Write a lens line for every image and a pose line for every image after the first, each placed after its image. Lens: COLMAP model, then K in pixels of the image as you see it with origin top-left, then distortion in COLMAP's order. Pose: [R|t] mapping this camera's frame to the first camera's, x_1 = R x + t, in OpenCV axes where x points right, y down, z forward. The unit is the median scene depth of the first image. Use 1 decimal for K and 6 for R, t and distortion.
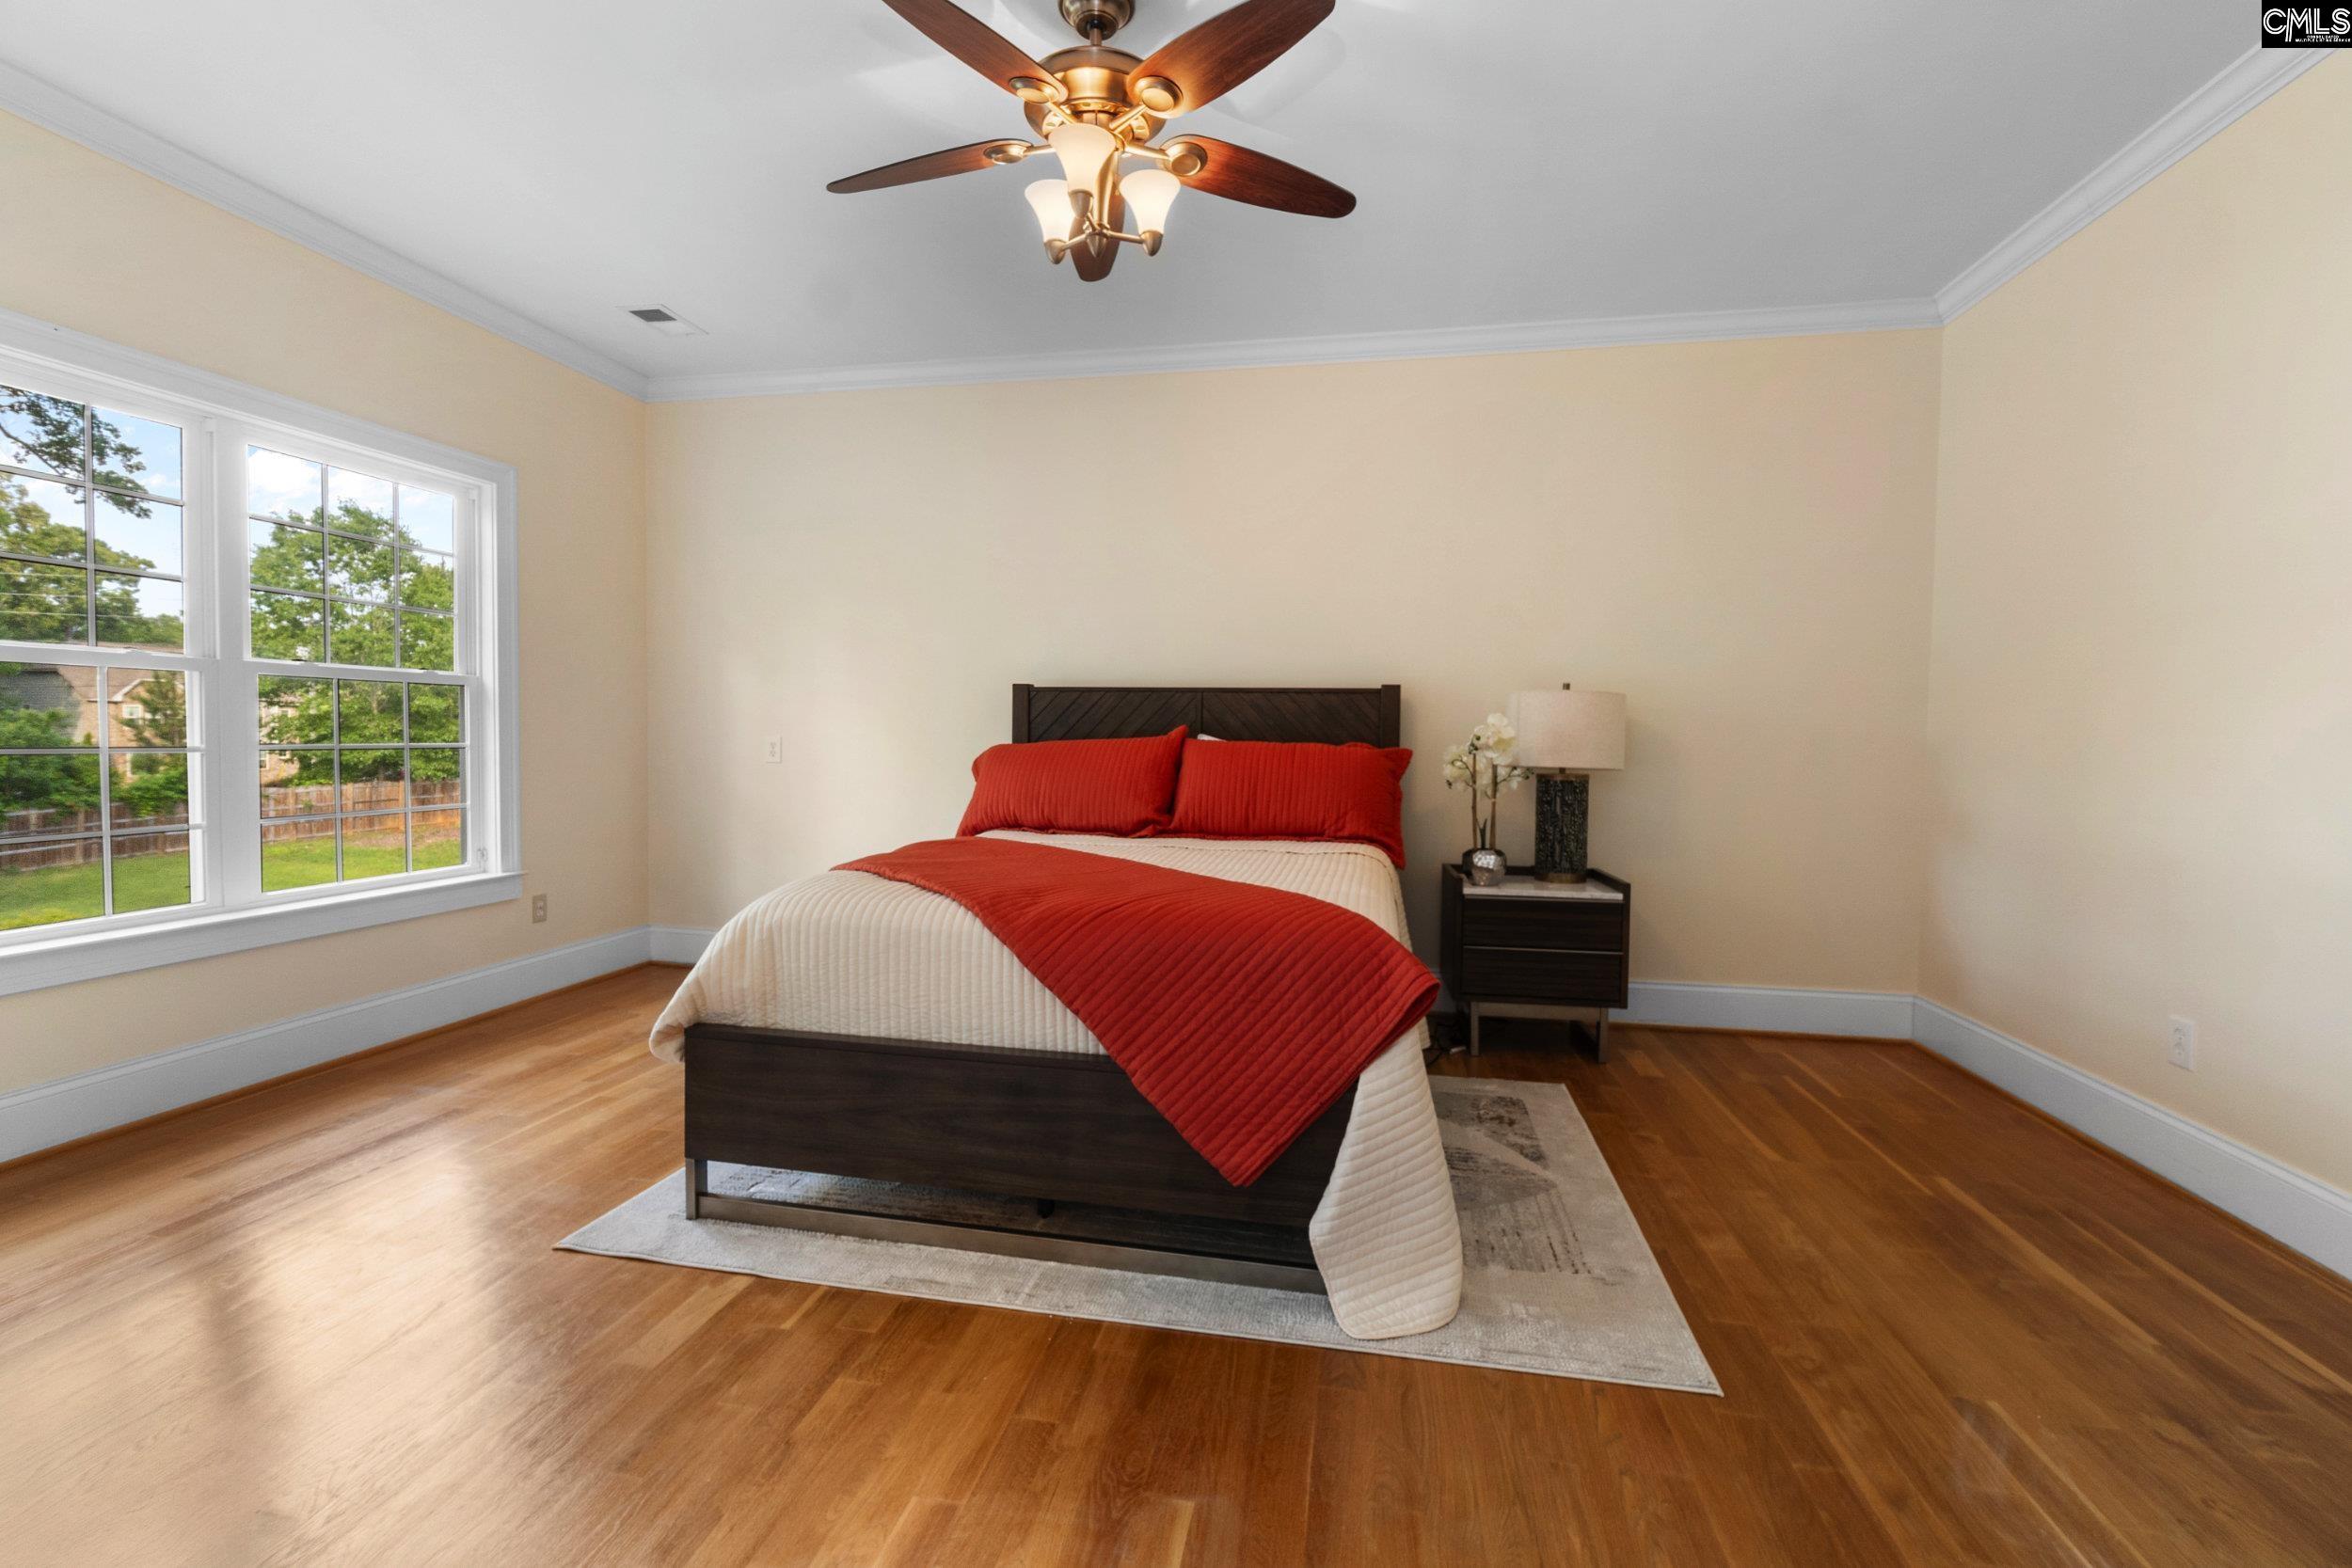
lens RADIAL K [[1028.0, 0, 1160.1], [0, 1028.0, 779.5], [0, 0, 1]] dist [-0.002234, -0.000028]
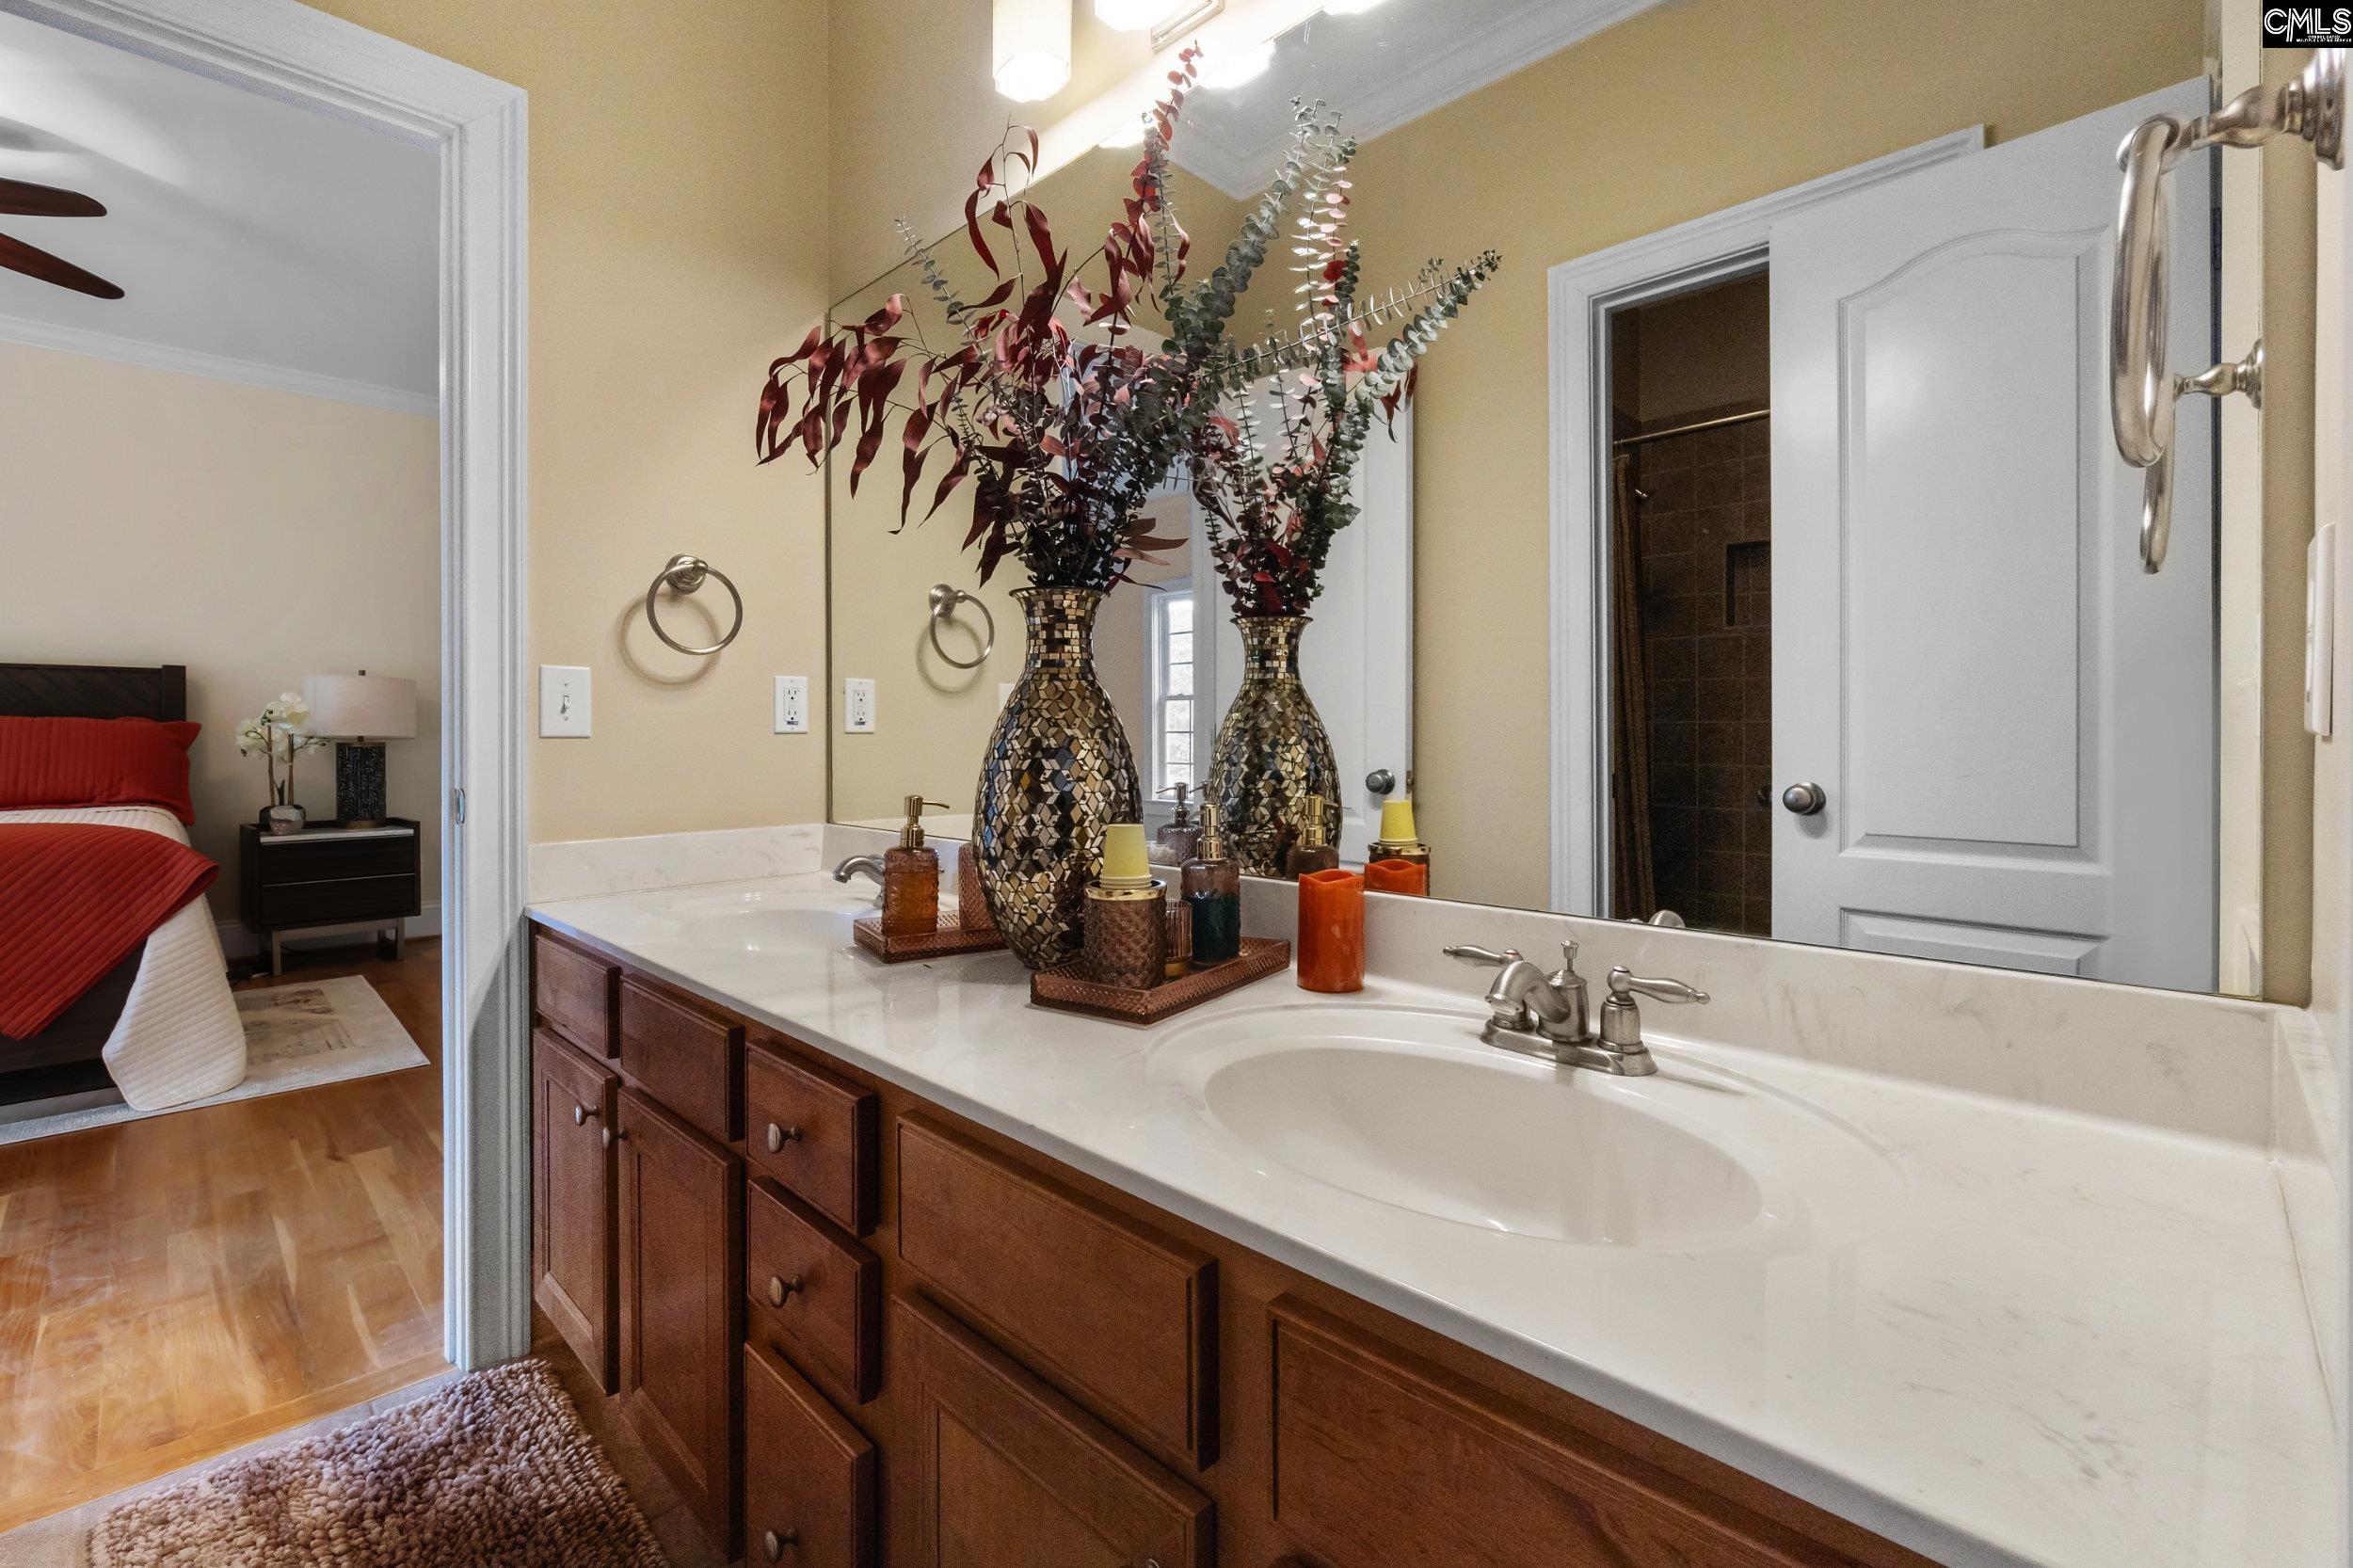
lens RADIAL K [[1010.1, 0, 1141.5], [0, 1010.1, 737.8], [0, 0, 1]] dist [-0.000603, 0.000184]
pose [[0.557887, -0.016693, 0.829749, -0.108935], [0.044976, 0.998937, -0.010142, 0.048934], [-0.828697, 0.042977, 0.558045, -0.524746]]
